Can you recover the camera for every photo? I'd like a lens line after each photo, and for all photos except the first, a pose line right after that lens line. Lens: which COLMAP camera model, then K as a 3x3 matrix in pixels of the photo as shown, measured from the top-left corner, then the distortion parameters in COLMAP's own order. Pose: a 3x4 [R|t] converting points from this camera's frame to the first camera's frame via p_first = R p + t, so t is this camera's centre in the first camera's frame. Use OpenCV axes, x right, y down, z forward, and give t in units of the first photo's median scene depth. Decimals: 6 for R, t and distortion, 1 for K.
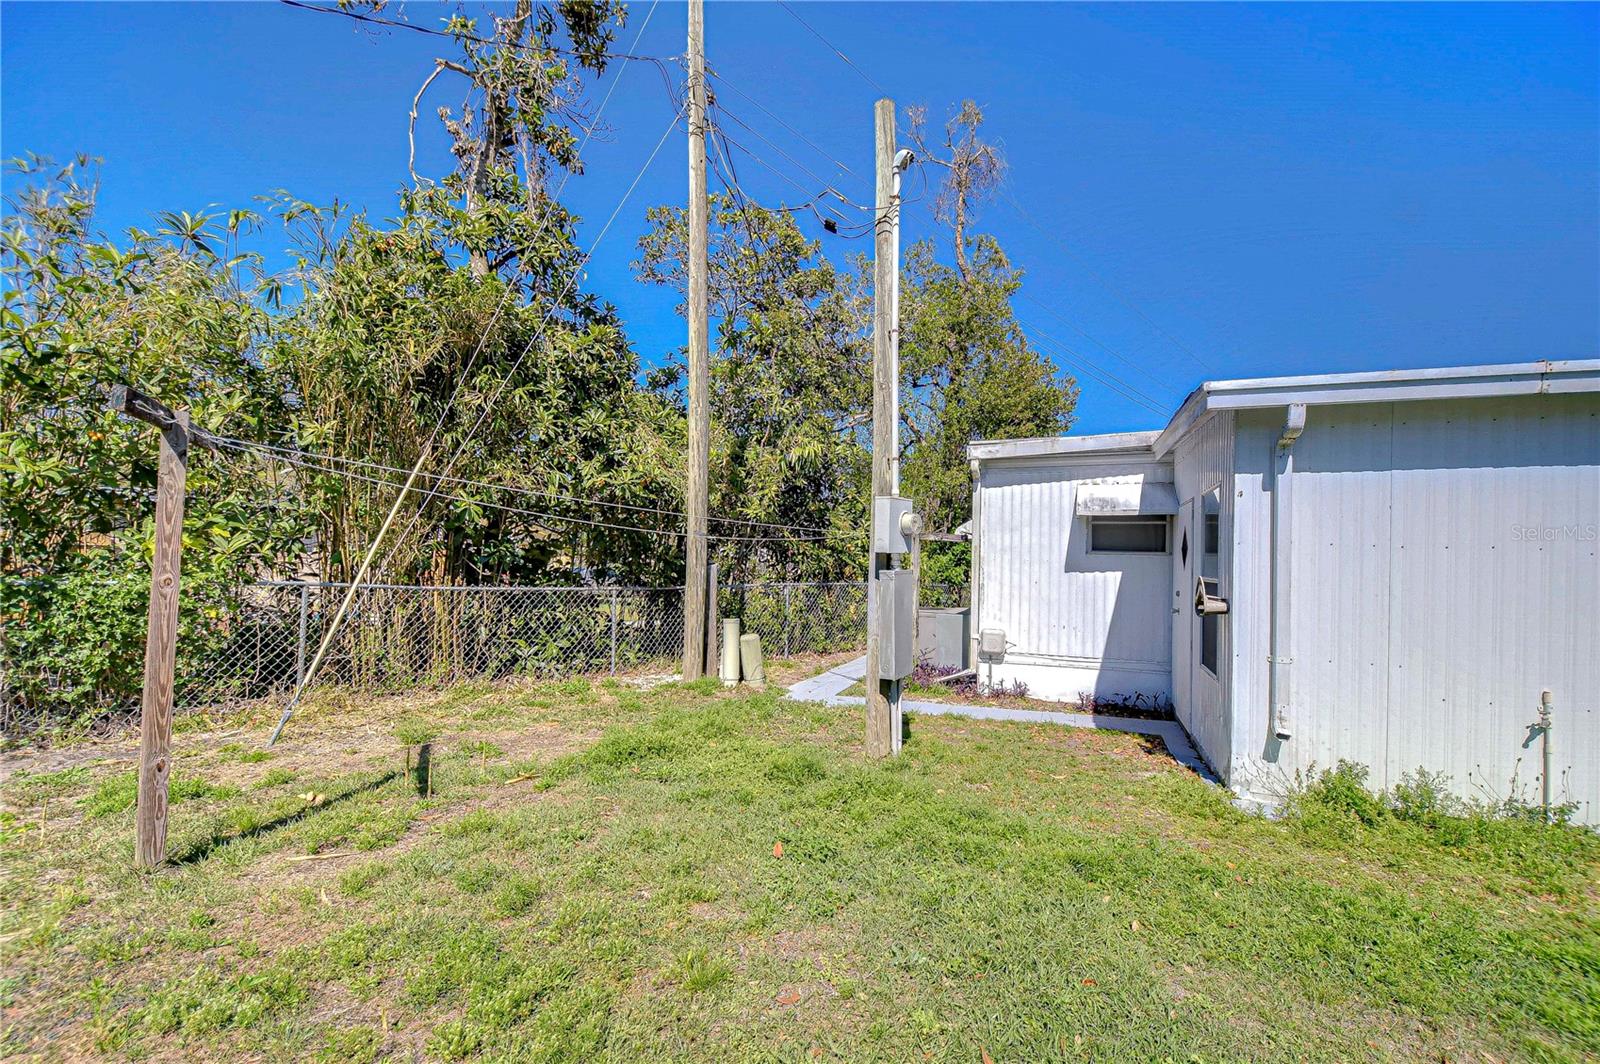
lens RADIAL K [[703.2, 0, 796.9], [0, 703.2, 556.0], [0, 0, 1]] dist [0.012480, -0.009453]
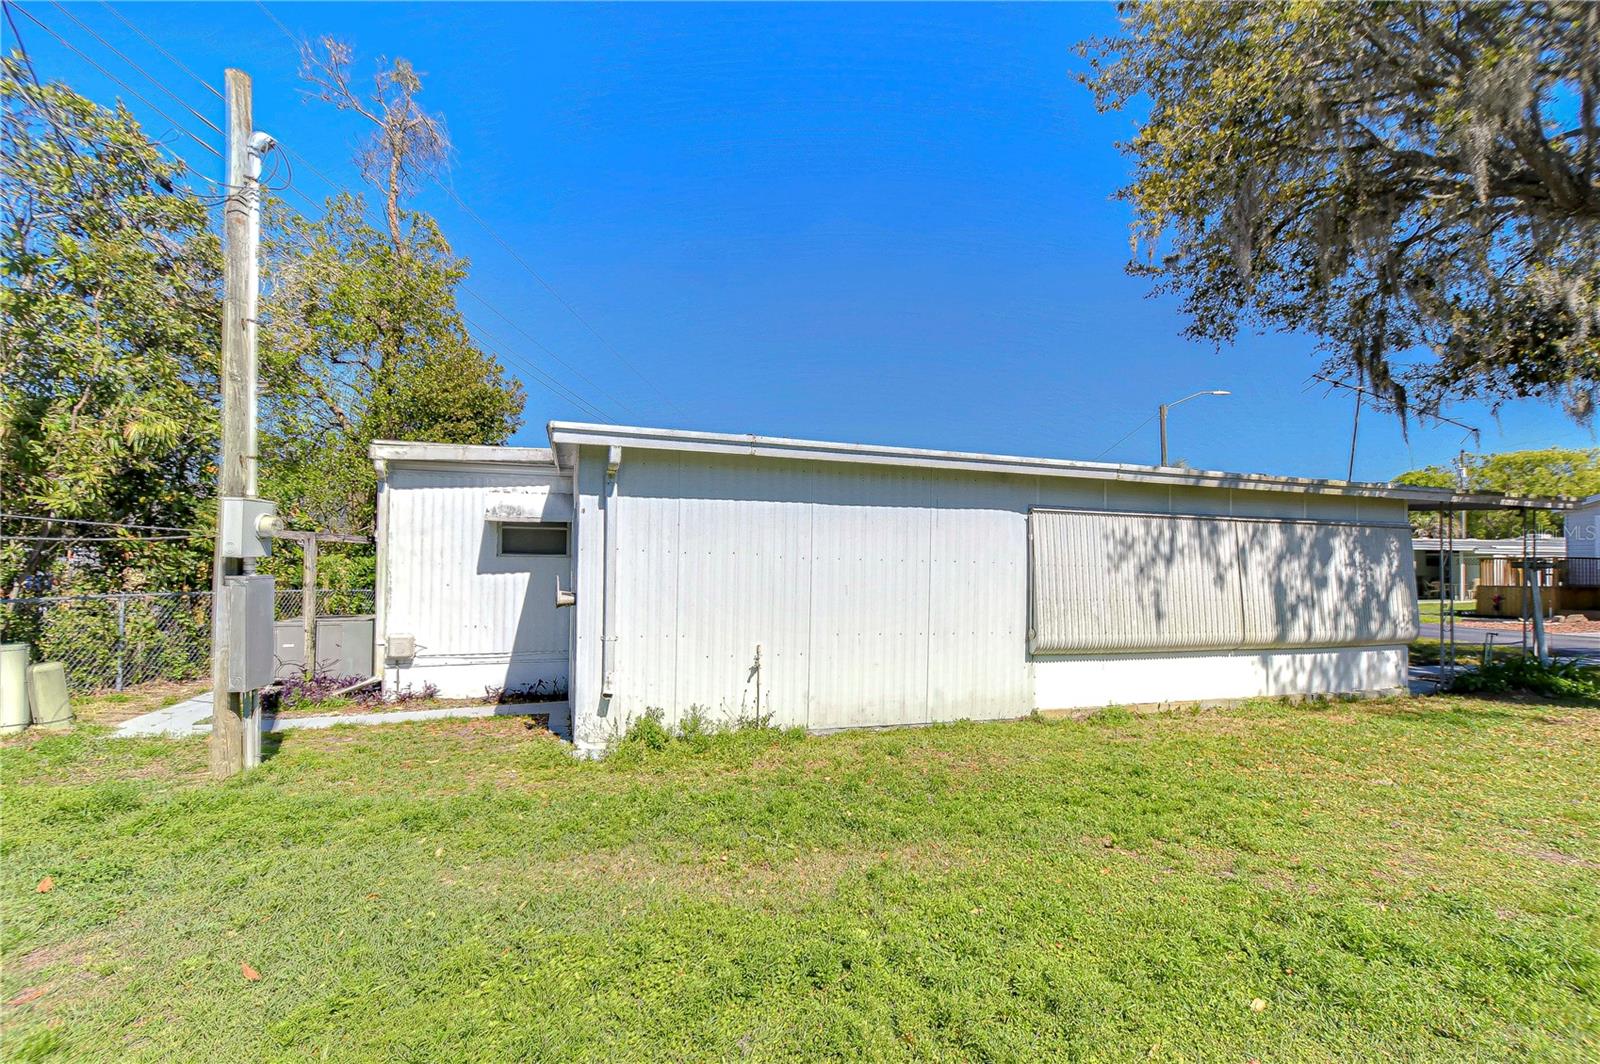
lens RADIAL K [[730.0, 0, 805.1], [0, 730.0, 553.9], [0, 0, 1]] dist [0.018870, -0.011403]
pose [[0.758004, -0.000851, 0.652250, 0.041354], [0.002981, 0.999993, -0.002160, -0.003157], [-0.652244, 0.003582, 0.758001, -0.154468]]
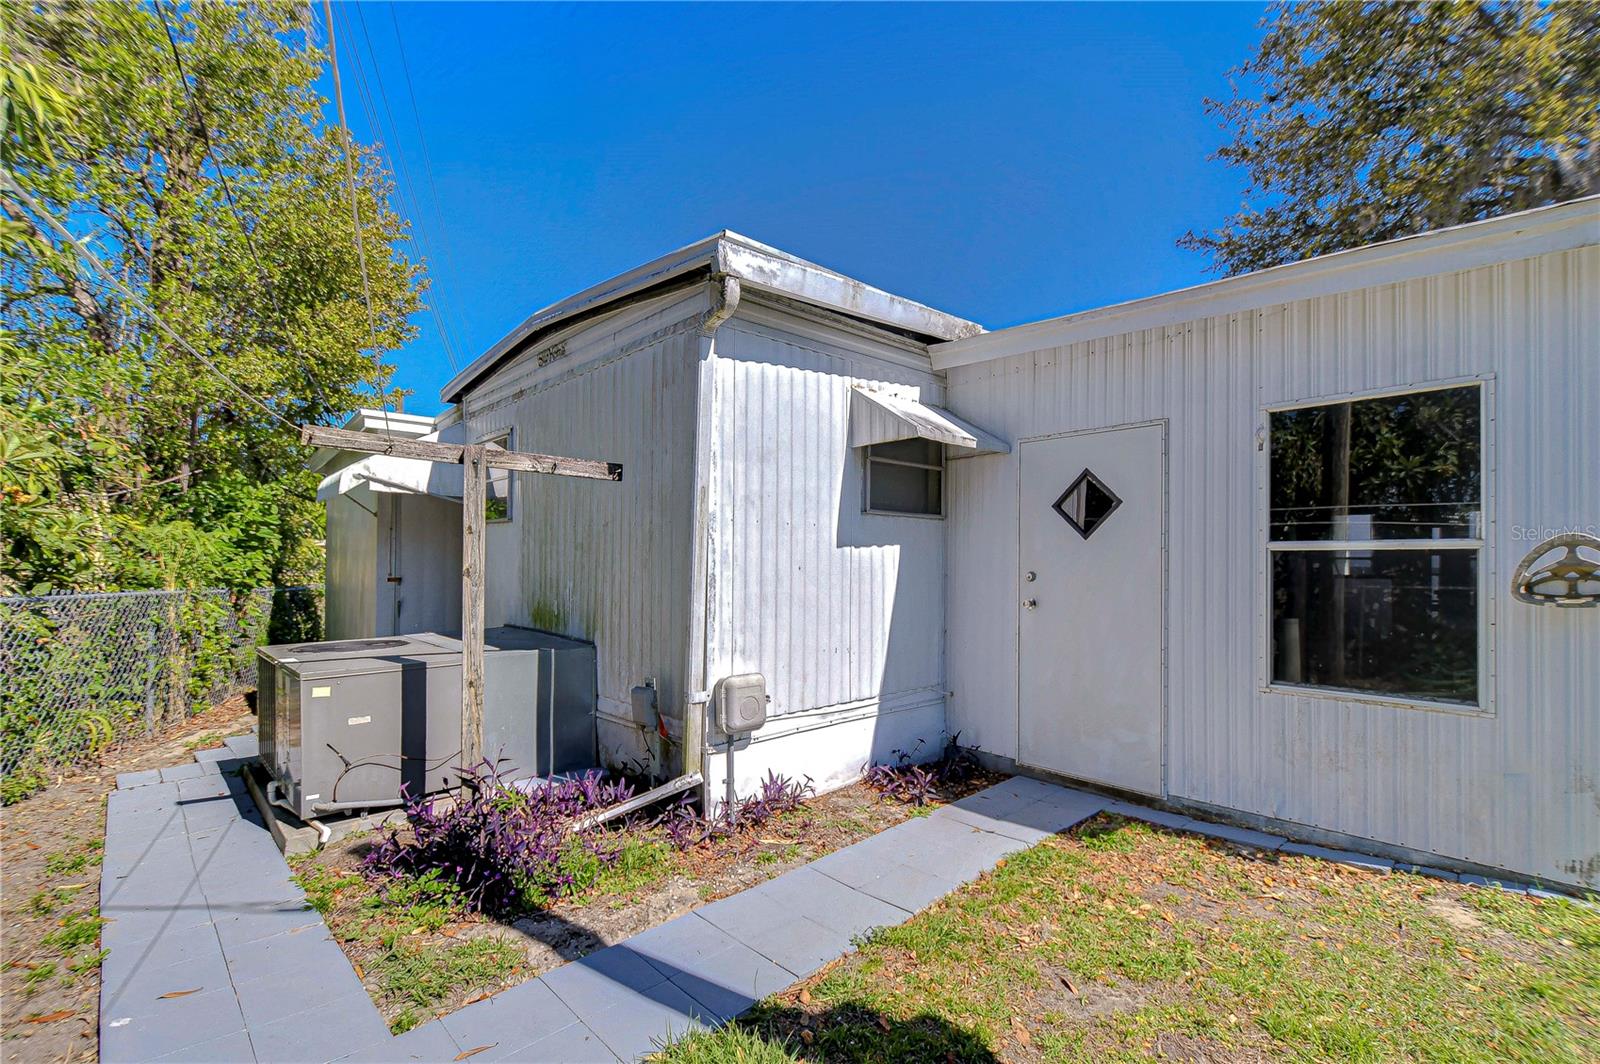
lens RADIAL K [[703.2, 0, 796.9], [0, 703.2, 556.0], [0, 0, 1]] dist [0.012480, -0.009453]
pose [[0.431838, -0.011383, 0.901879, -0.117492], [0.000962, 0.999926, 0.012160, 0.024766], [-0.901951, -0.004384, 0.431817, 0.833836]]
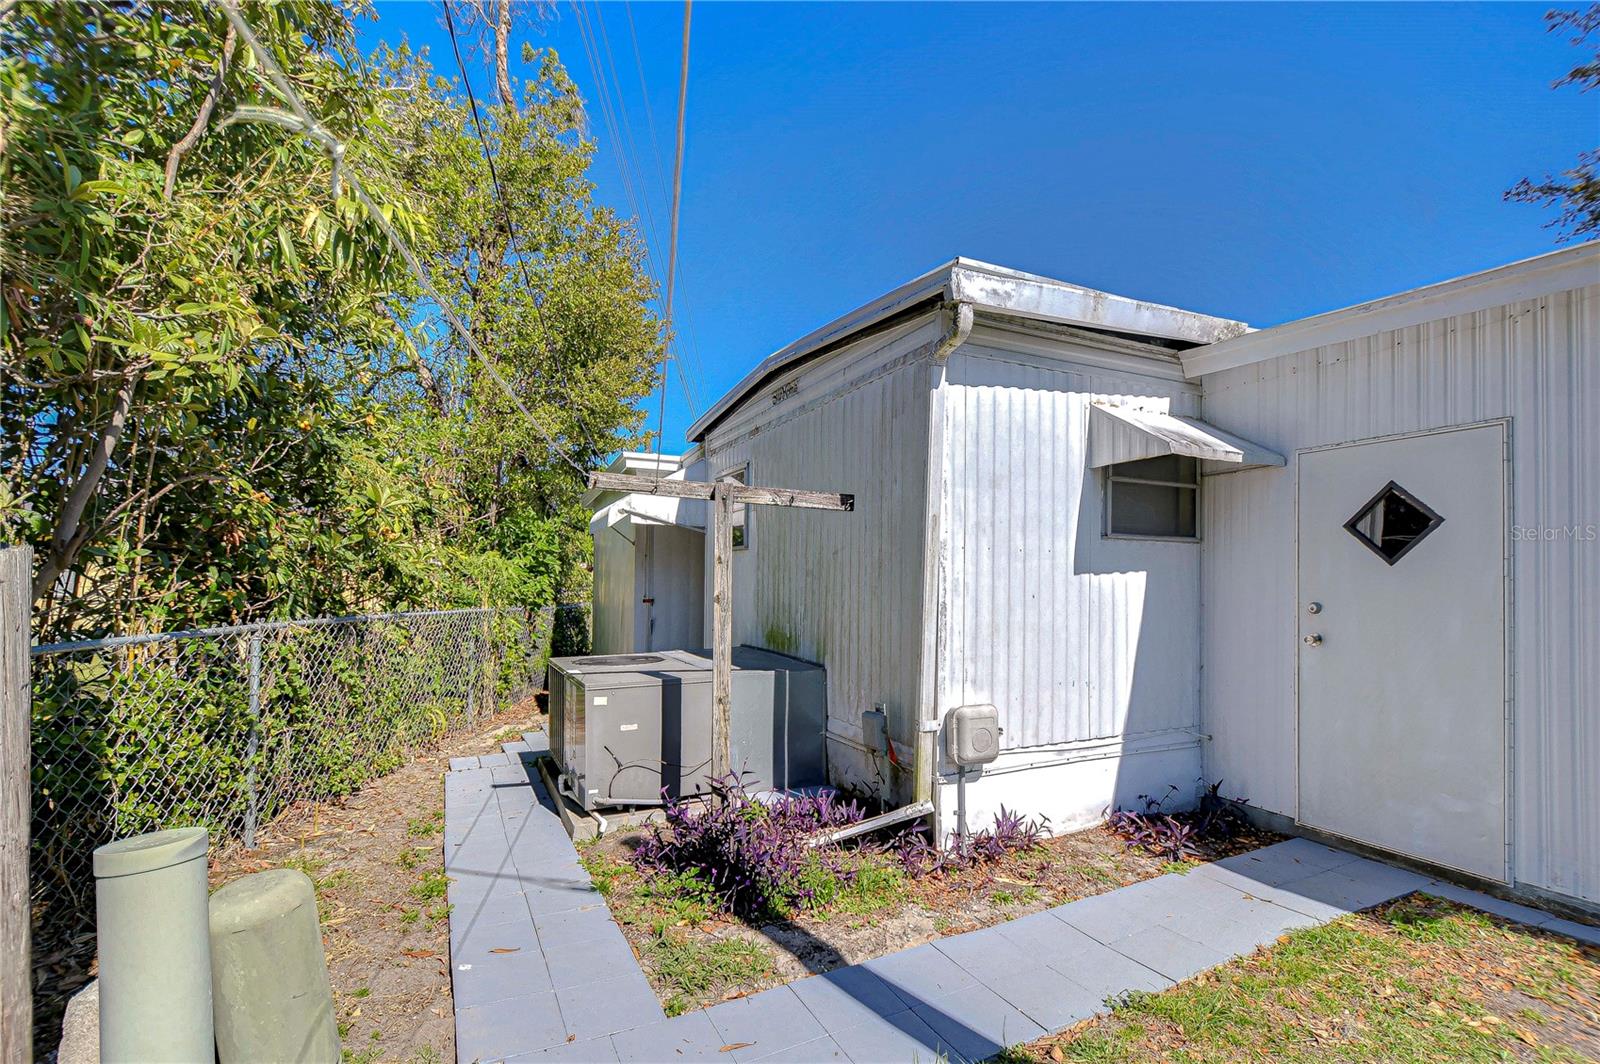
lens RADIAL K [[700.7, 0, 799.6], [0, 700.7, 569.2], [0, 0, 1]] dist [0.014794, -0.011189]
pose [[0.672108, -0.003652, 0.740444, -0.127367], [0.003388, 0.999993, 0.001857, 0.019184], [-0.740445, 0.001261, 0.672115, 0.845157]]
